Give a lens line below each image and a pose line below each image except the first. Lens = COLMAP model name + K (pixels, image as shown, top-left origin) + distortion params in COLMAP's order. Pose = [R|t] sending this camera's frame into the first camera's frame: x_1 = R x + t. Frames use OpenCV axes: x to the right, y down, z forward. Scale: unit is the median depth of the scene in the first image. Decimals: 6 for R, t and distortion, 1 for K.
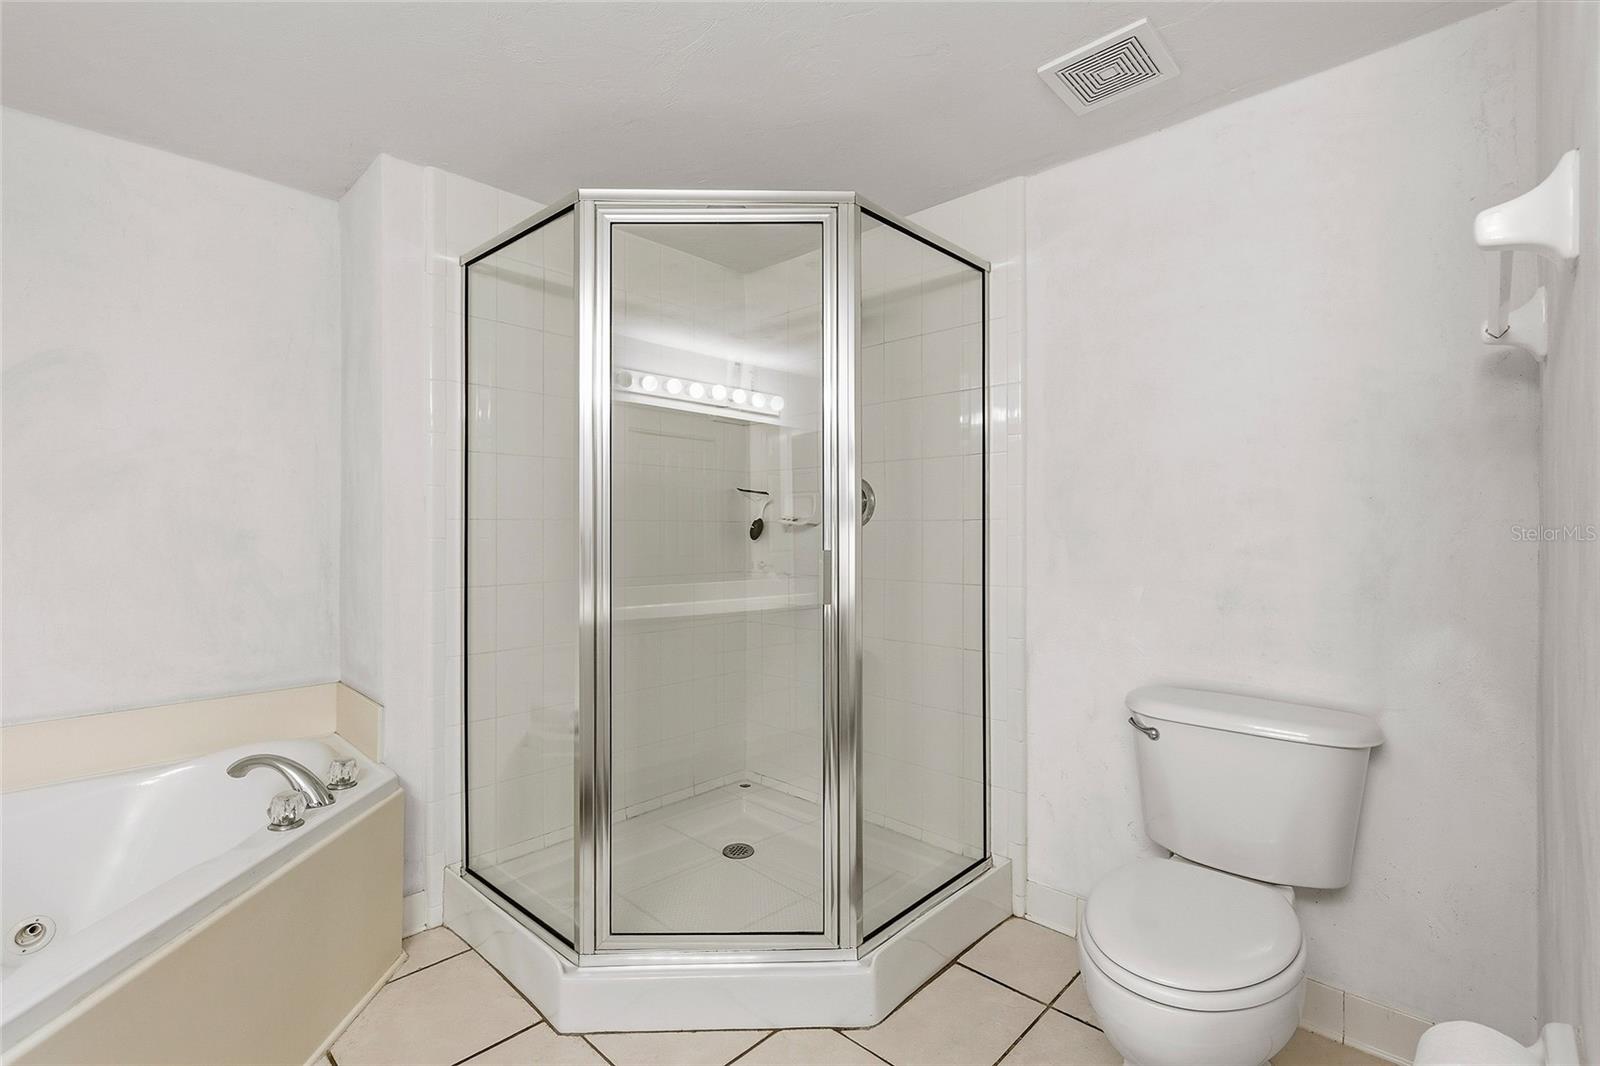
lens RADIAL K [[728.6, 0, 795.3], [0, 728.6, 527.6], [0, 0, 1]] dist [0.000705, 0.000233]
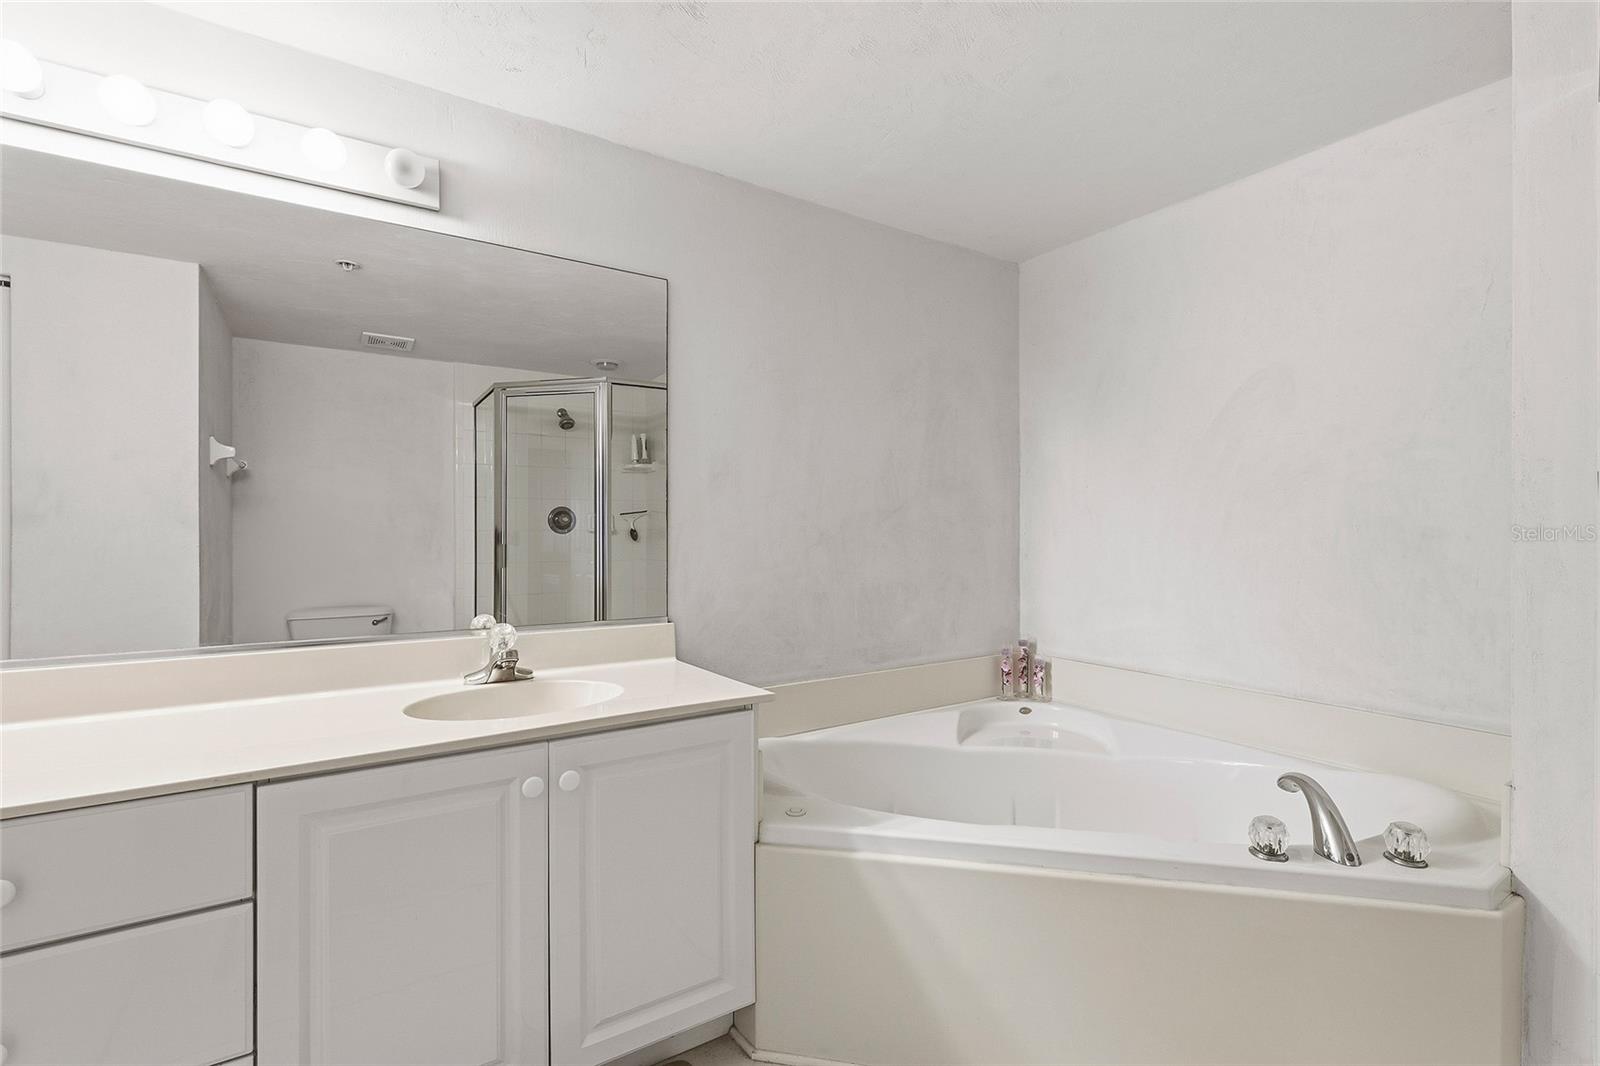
lens RADIAL K [[728.6, 0, 795.3], [0, 728.6, 527.6], [0, 0, 1]] dist [0.000705, 0.000233]
pose [[-0.226408, -0.000375, -0.974033, 0.250574], [0.002599, 0.999996, -0.000989, 0.001952], [0.974029, -0.002755, -0.226406, 0.503780]]
